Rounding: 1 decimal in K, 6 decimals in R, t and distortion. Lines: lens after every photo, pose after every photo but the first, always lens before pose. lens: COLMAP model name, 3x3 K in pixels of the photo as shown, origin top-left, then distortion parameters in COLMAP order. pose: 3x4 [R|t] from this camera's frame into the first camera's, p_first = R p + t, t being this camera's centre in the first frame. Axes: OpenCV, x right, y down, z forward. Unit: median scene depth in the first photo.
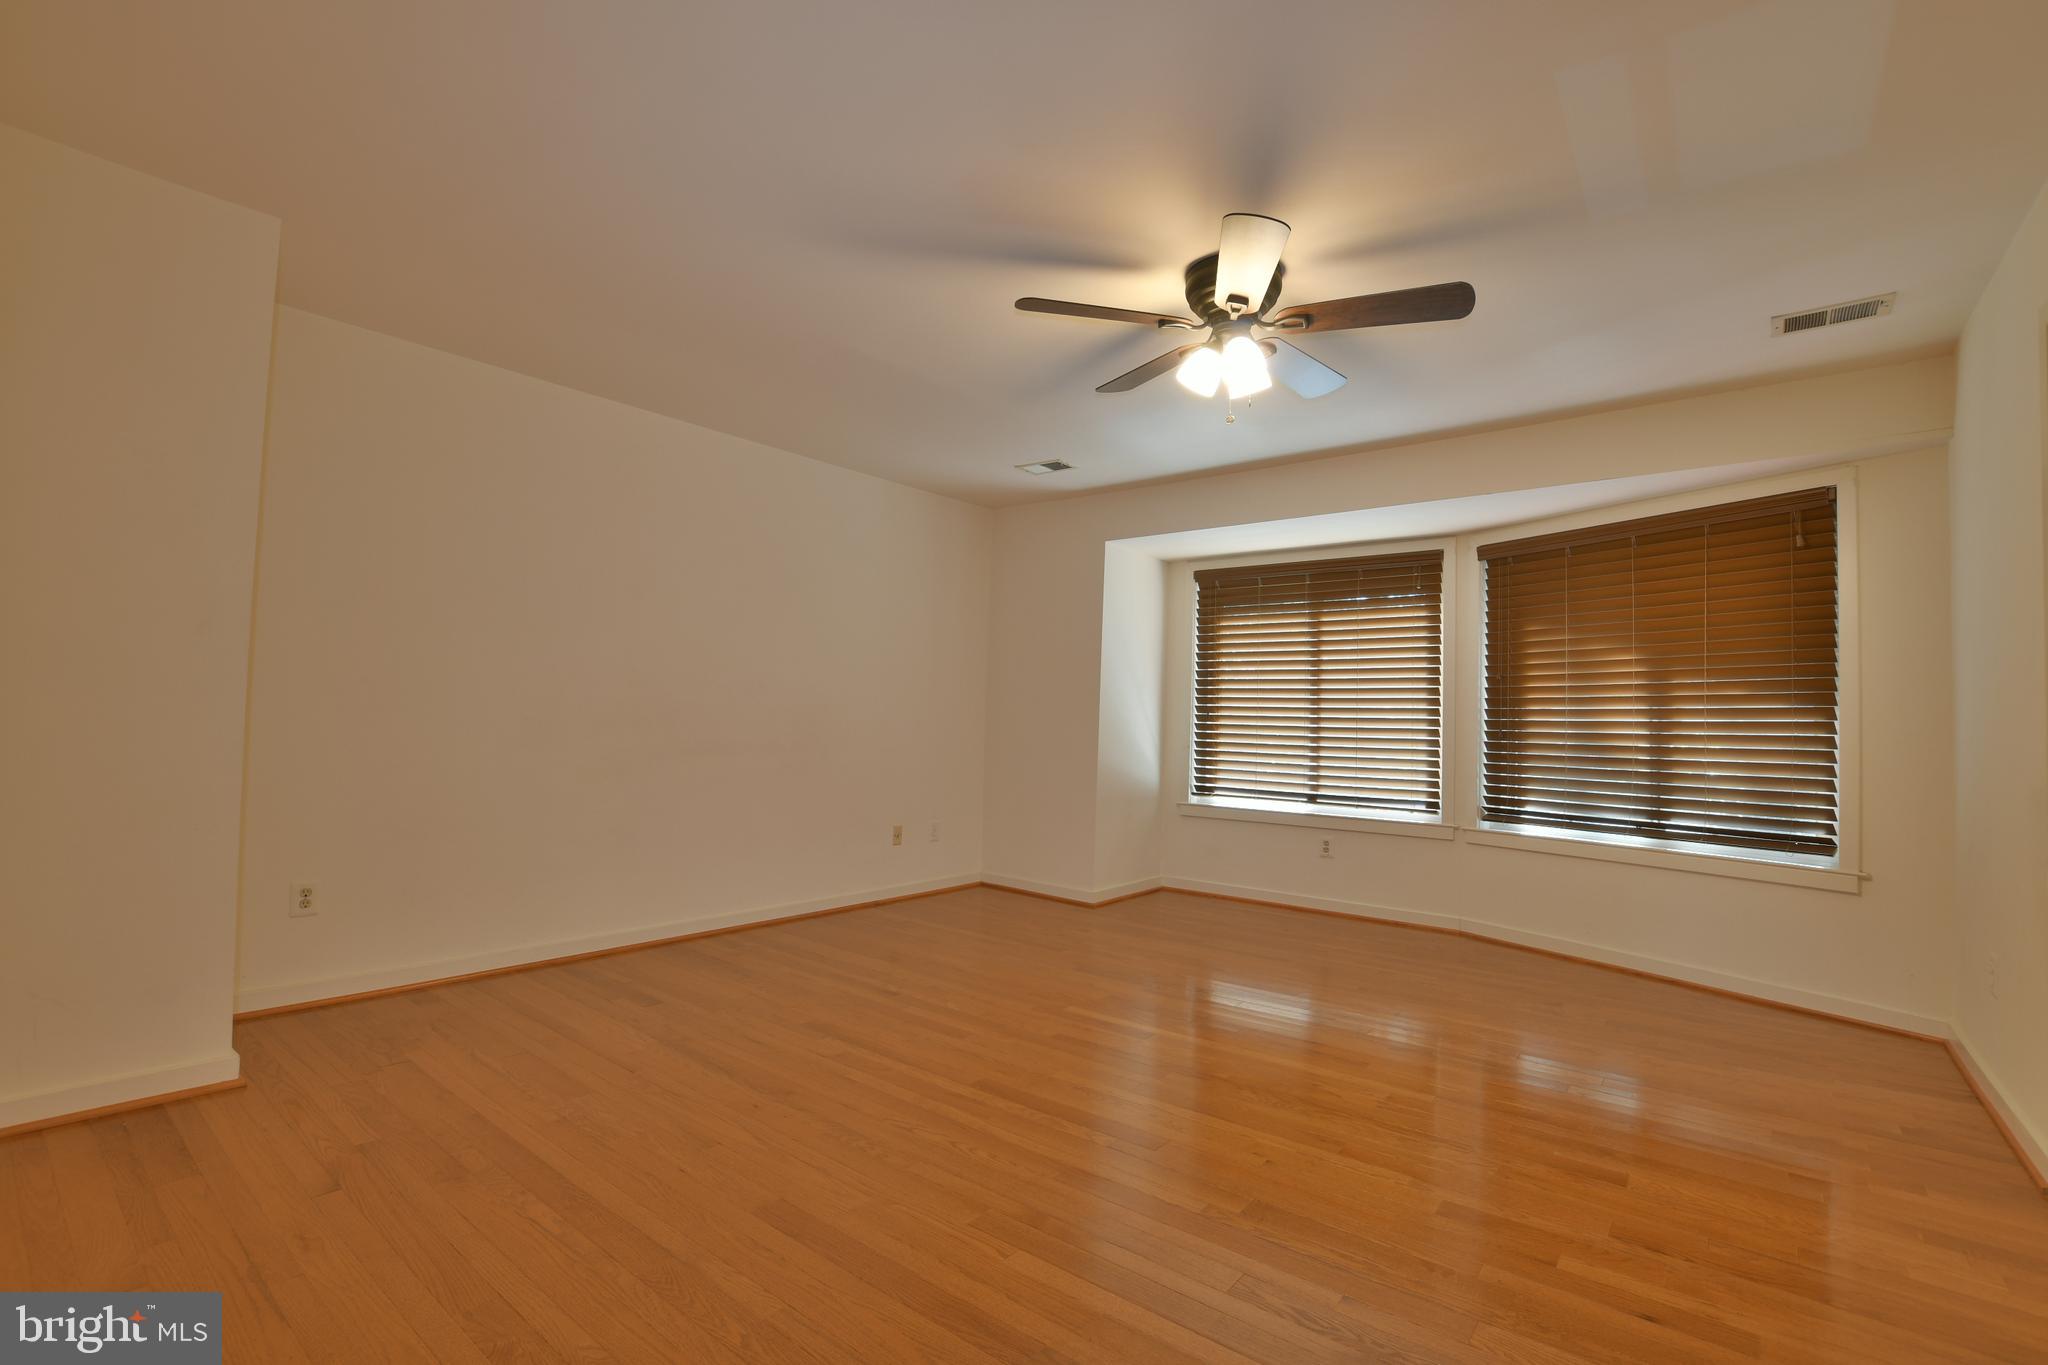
lens RADIAL K [[898.2, 0, 1012.9], [0, 898.2, 687.1], [0, 0, 1]] dist [-0.032008, 0.000668]
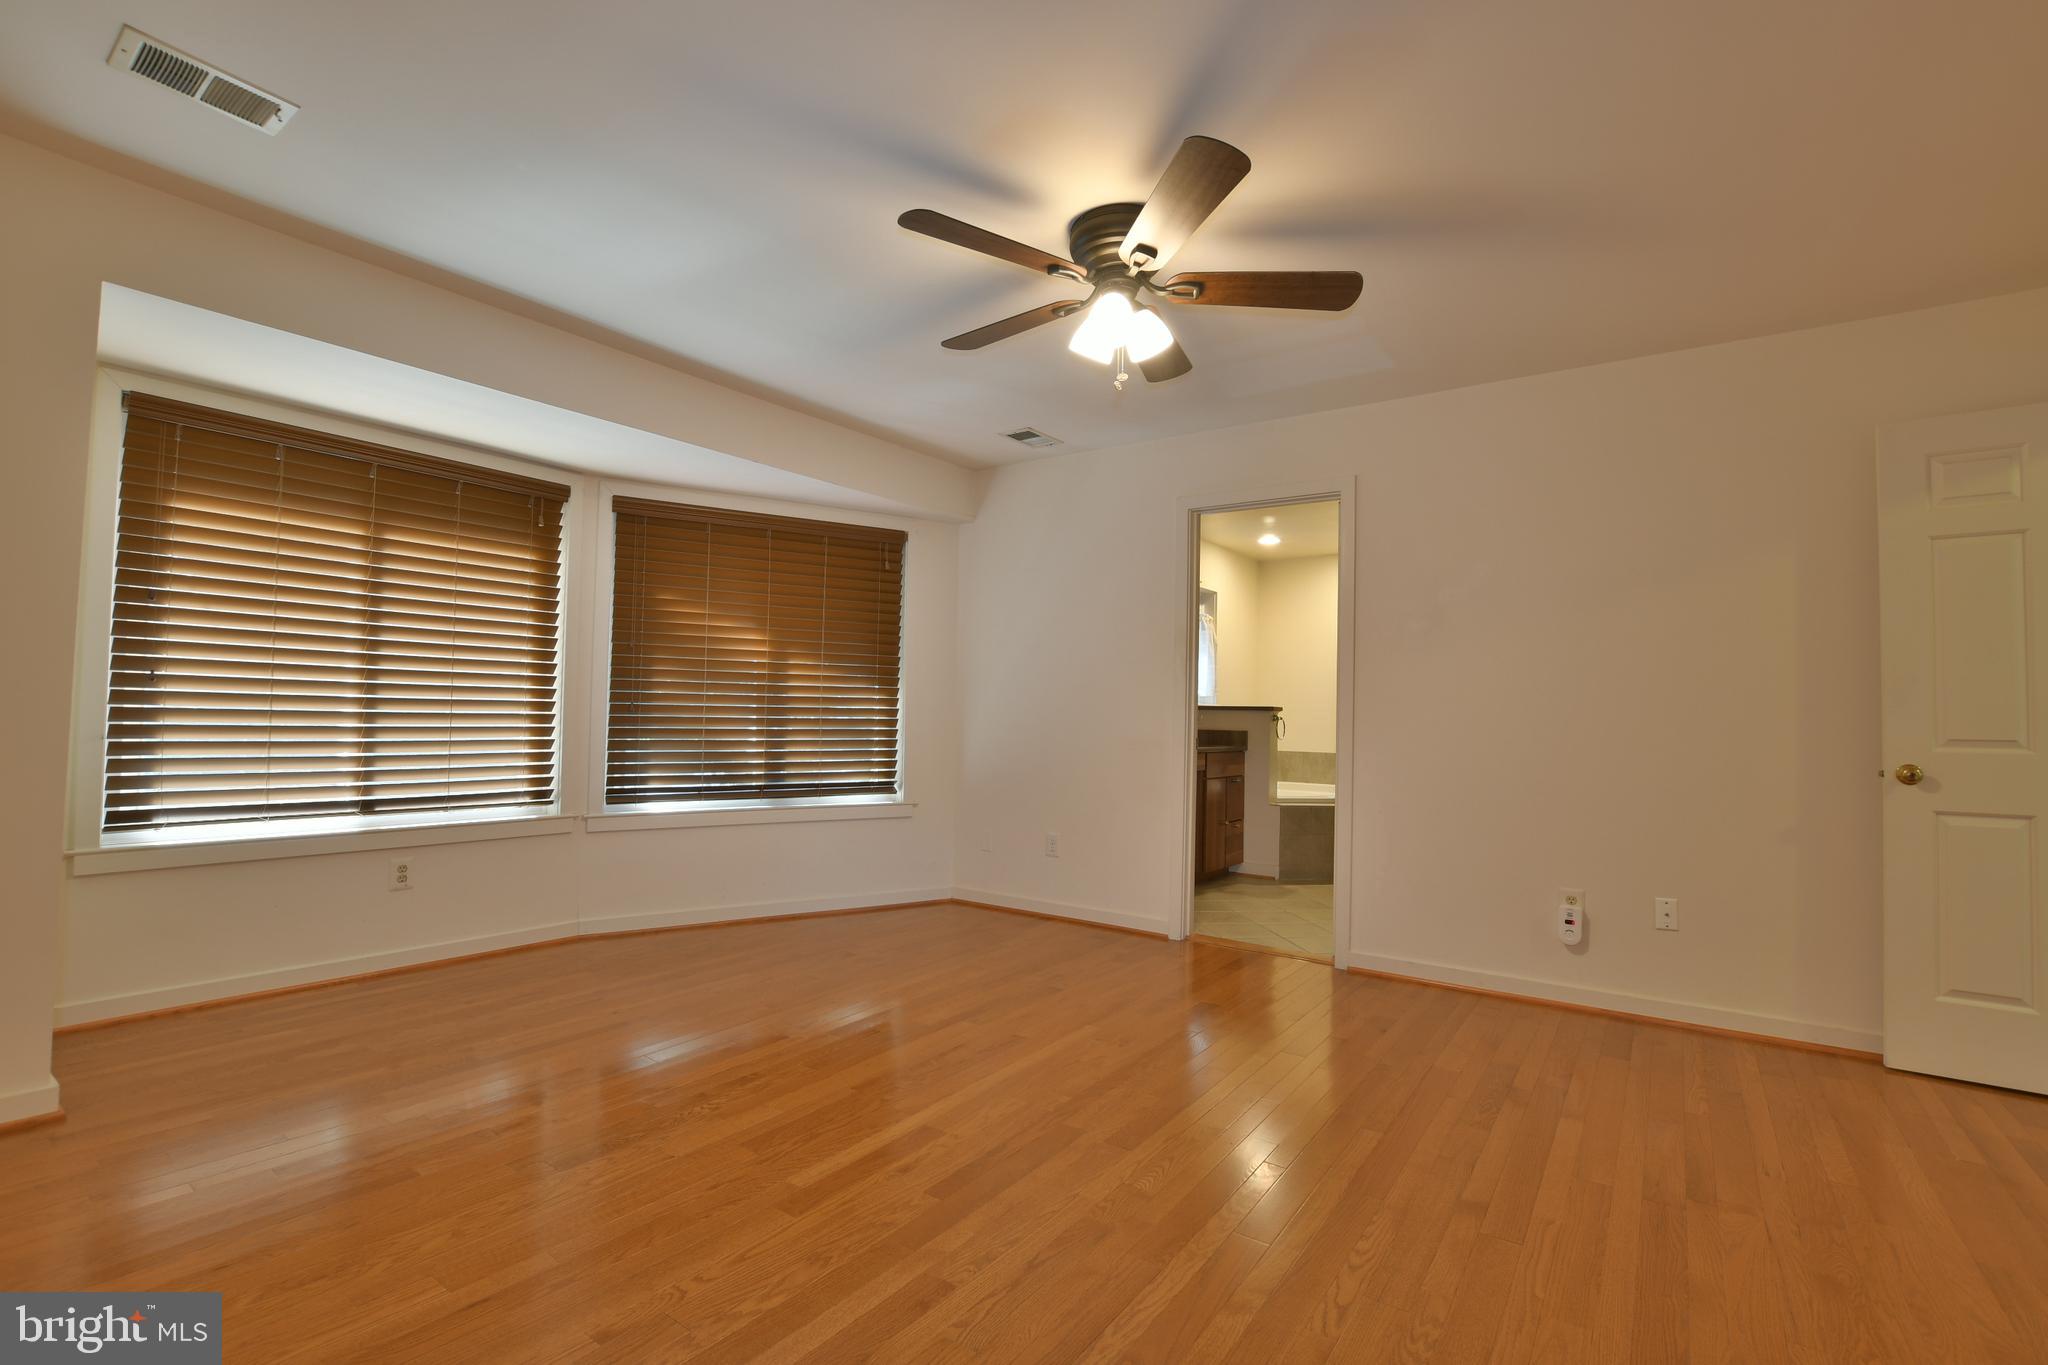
lens RADIAL K [[898.2, 0, 1012.9], [0, 898.2, 687.1], [0, 0, 1]] dist [-0.032008, 0.000668]
pose [[-0.047944, 0.011139, 0.998788, -0.391055], [-0.054284, 0.998431, -0.013741, 0.023648], [-0.997374, -0.054877, -0.047264, 0.659819]]
